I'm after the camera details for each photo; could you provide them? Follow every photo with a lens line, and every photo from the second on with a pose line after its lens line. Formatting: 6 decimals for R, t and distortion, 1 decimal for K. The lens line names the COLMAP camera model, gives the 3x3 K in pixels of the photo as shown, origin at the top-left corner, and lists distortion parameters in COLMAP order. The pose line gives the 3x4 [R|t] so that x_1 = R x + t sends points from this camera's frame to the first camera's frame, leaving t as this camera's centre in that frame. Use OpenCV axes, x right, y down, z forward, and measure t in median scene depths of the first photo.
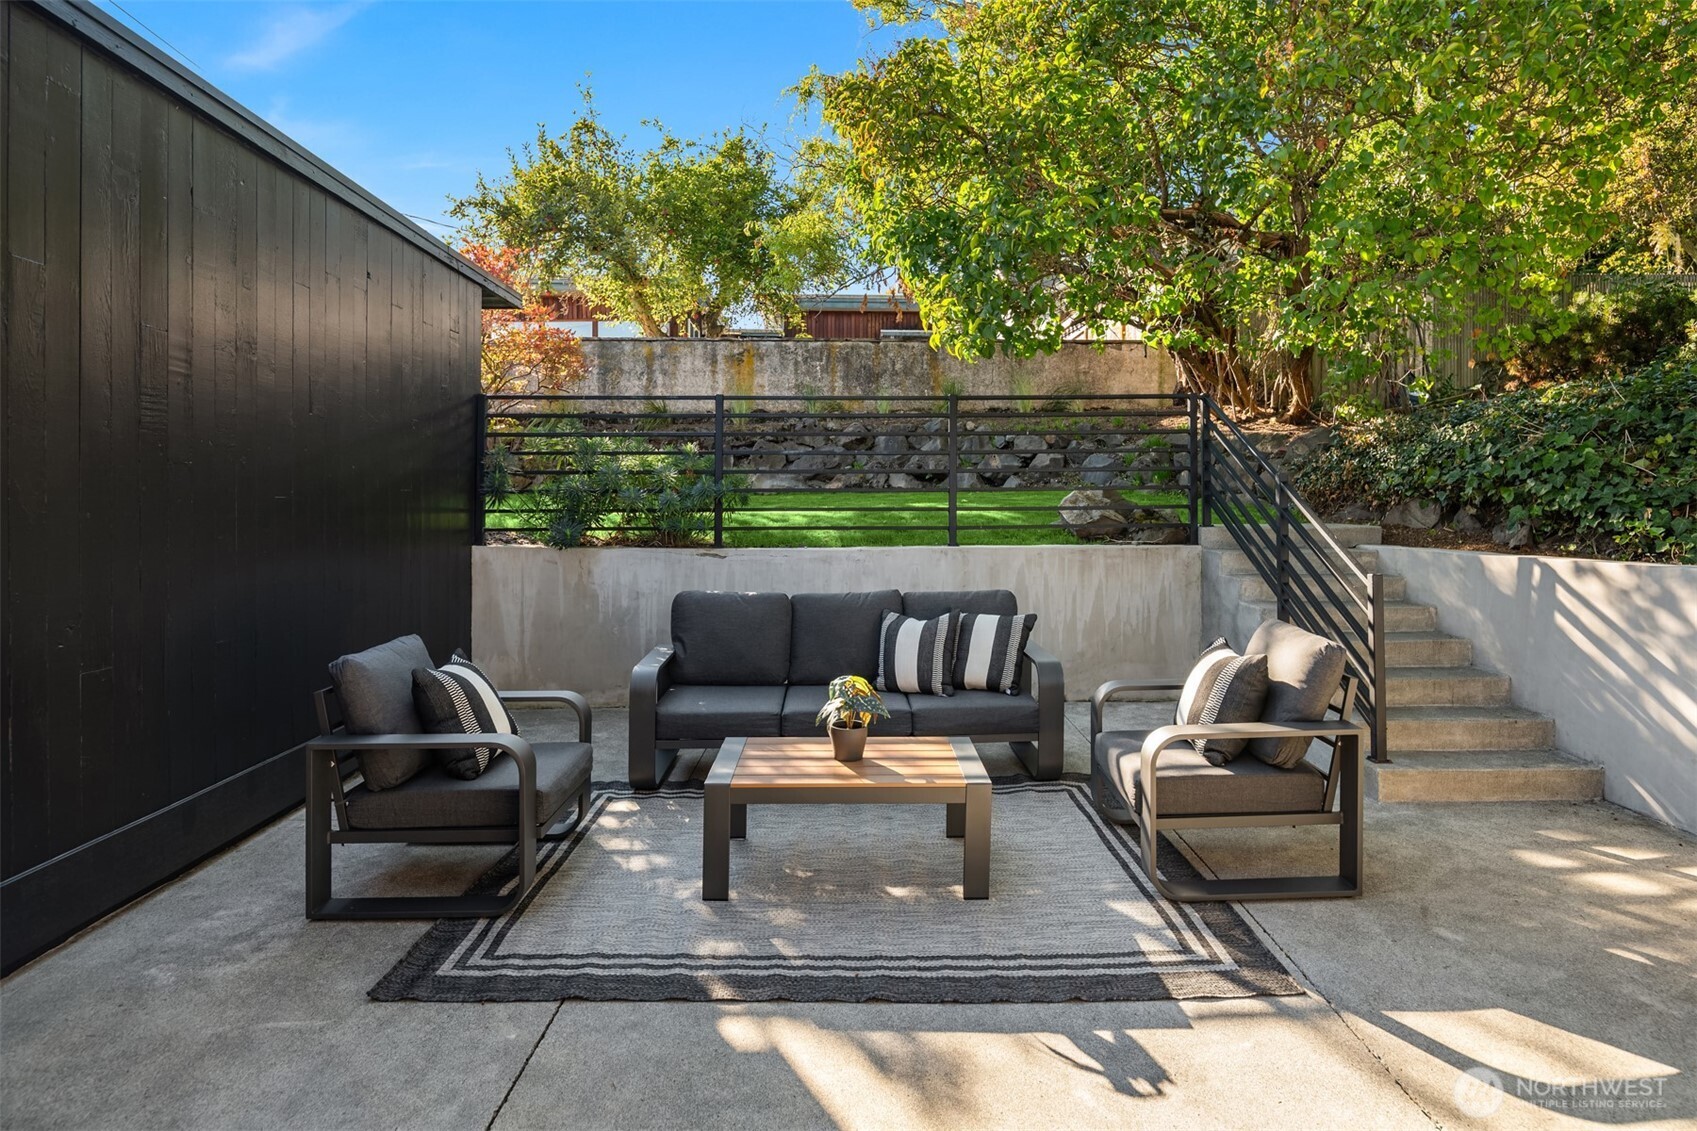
lens RADIAL K [[933.4, 0, 862.7], [0, 933.4, 501.7], [0, 0, 1]] dist [0.002904, -0.008048]
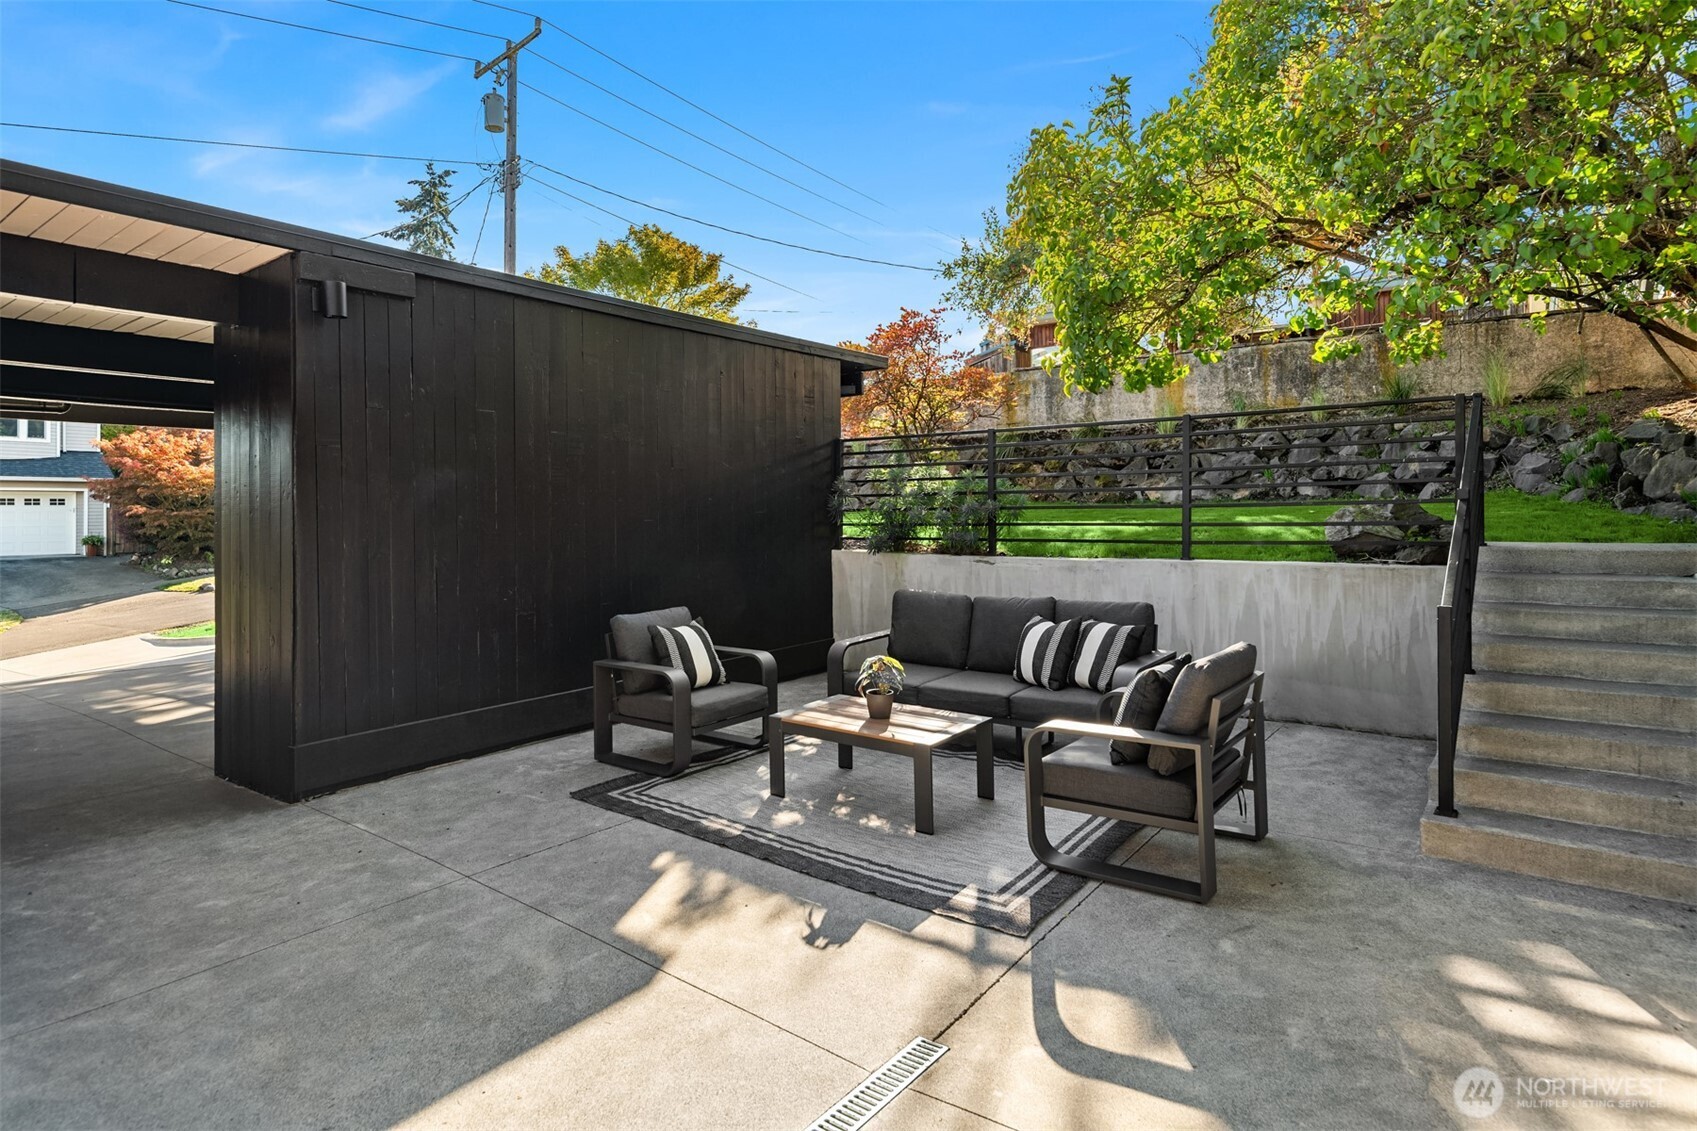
lens RADIAL K [[933.4, 0, 862.2], [0, 933.4, 497.4], [0, 0, 1]] dist [0.002904, -0.008048]
pose [[0.776780, -0.014170, -0.629612, 0.481205], [0.011545, 0.999899, -0.008261, -0.018071], [0.629666, -0.000851, 0.776866, -0.036015]]
